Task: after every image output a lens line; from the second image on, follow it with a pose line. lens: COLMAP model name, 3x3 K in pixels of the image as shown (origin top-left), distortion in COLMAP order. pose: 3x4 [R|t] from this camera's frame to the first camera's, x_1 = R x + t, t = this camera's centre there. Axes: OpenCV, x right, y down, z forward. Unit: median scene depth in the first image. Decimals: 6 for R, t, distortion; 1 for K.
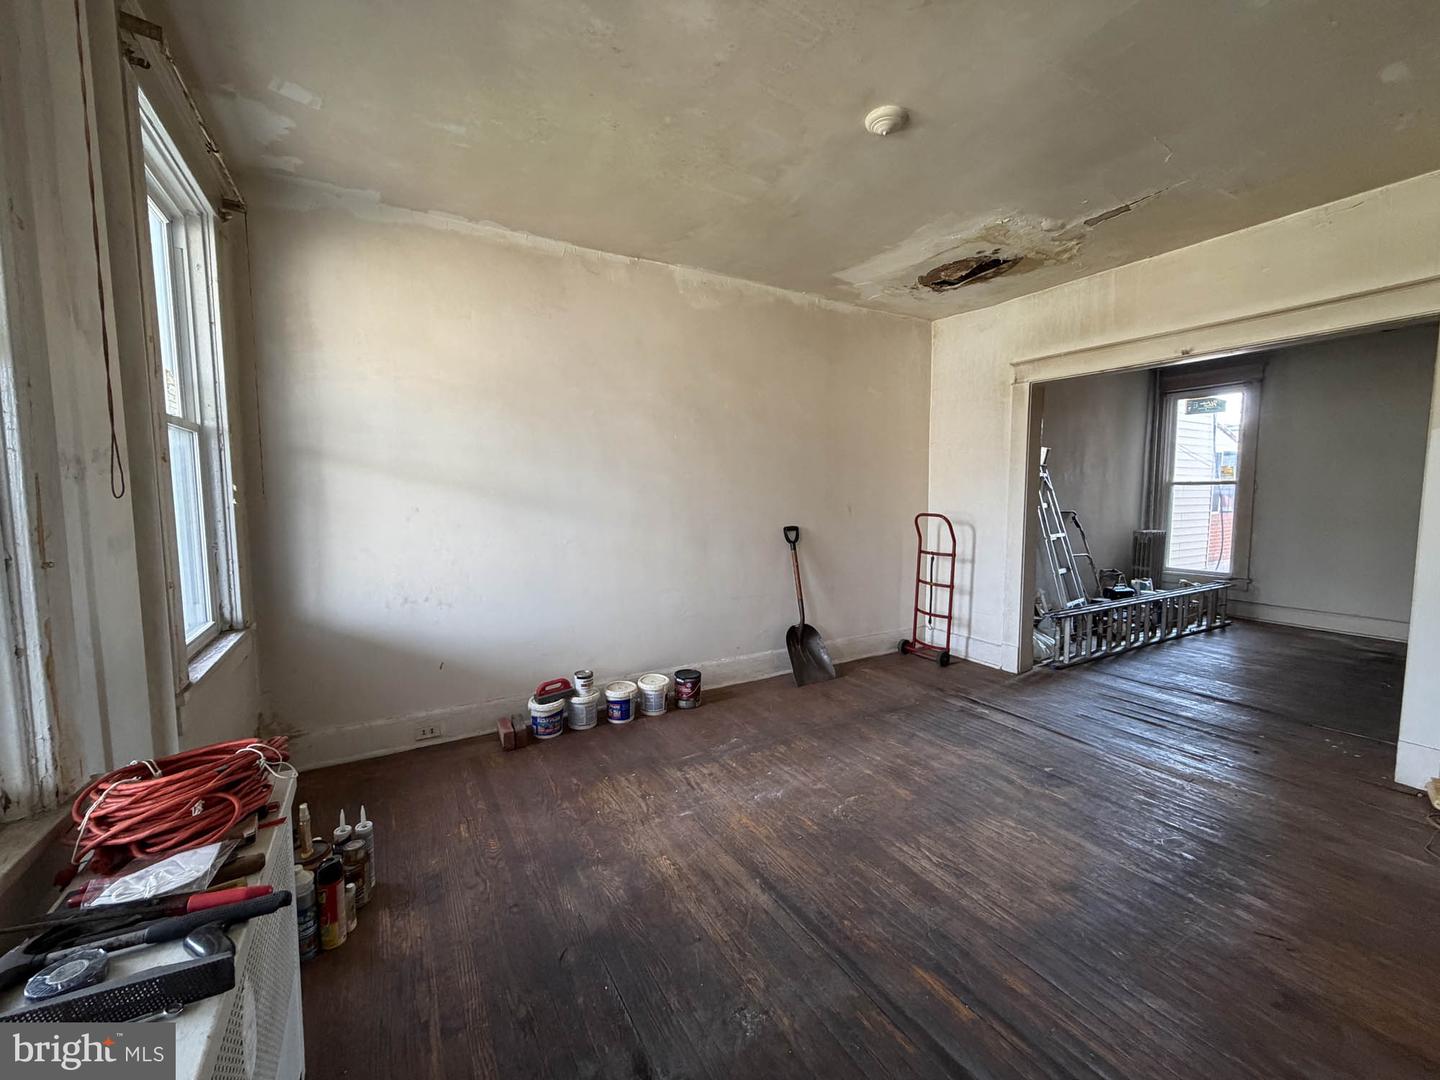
lens RADIAL K [[572.5, 0, 715.5], [0, 572.5, 540.5], [0, 0, 1]] dist [0.001177, -0.000084]
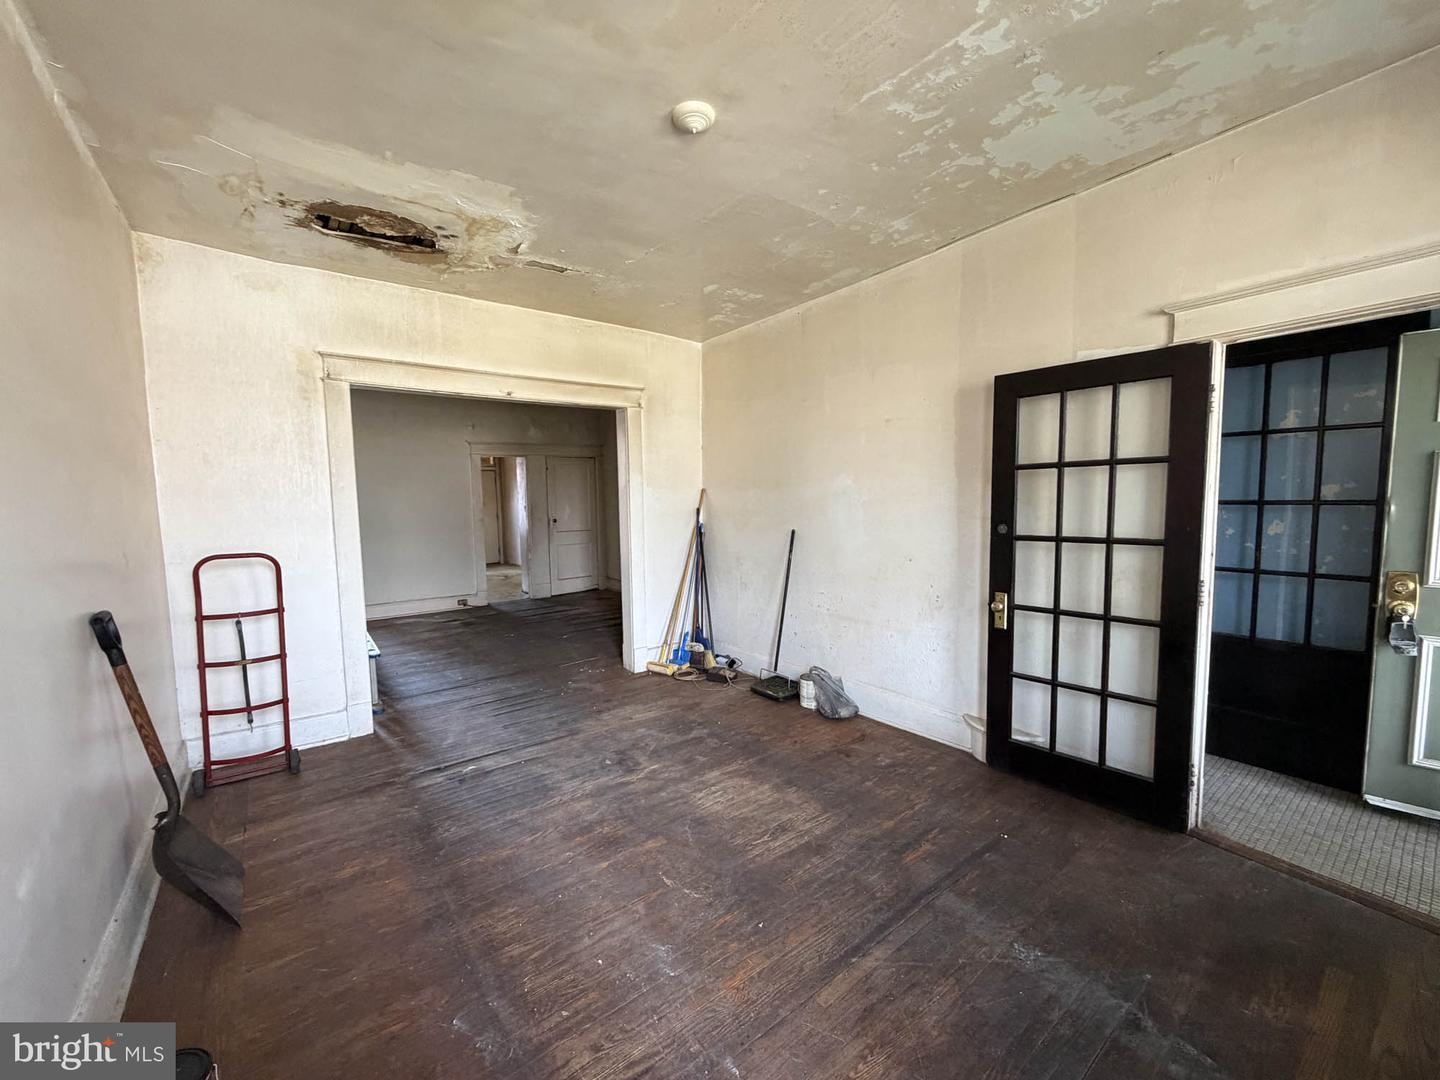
lens RADIAL K [[572.5, 0, 715.5], [0, 572.5, 540.5], [0, 0, 1]] dist [0.001177, -0.000084]
pose [[-0.125060, -0.076300, 0.989211, -0.379547], [0.099646, 0.991031, 0.089038, -0.077538], [-0.987133, 0.109706, -0.116335, 0.650464]]
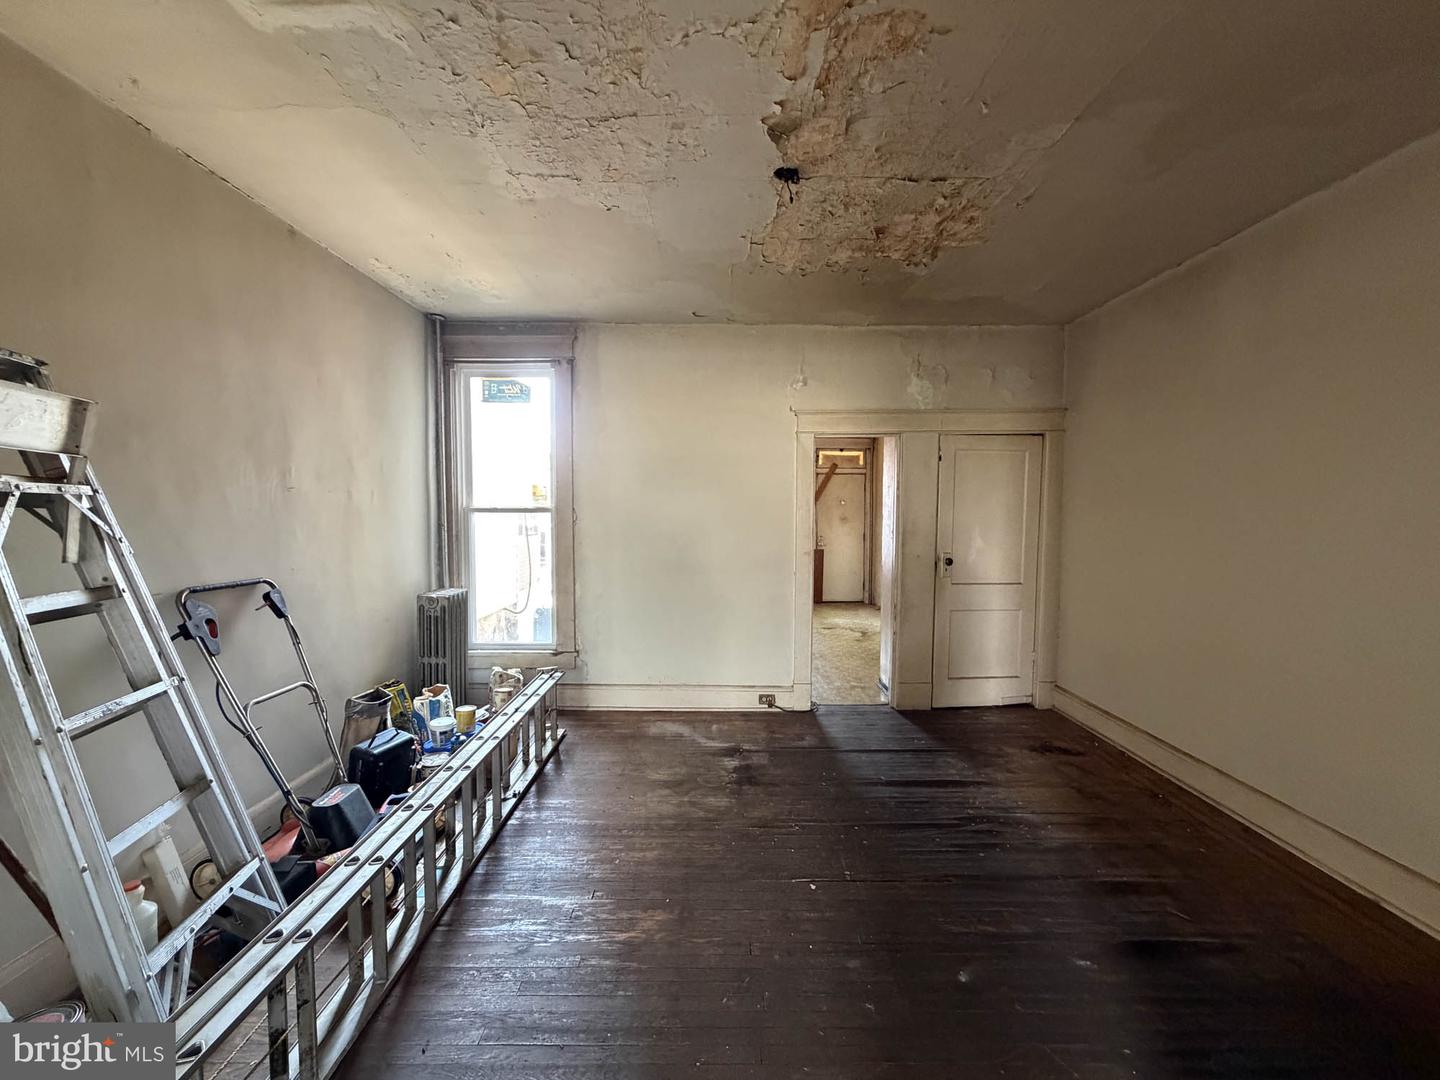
lens RADIAL K [[572.5, 0, 715.5], [0, 572.5, 540.5], [0, 0, 1]] dist [0.001177, -0.000084]
pose [[0.492287, -0.046055, 0.869214, 0.694857], [0.065396, 0.997734, 0.015827, -0.106341], [-0.867973, 0.049052, 0.494183, 0.836321]]
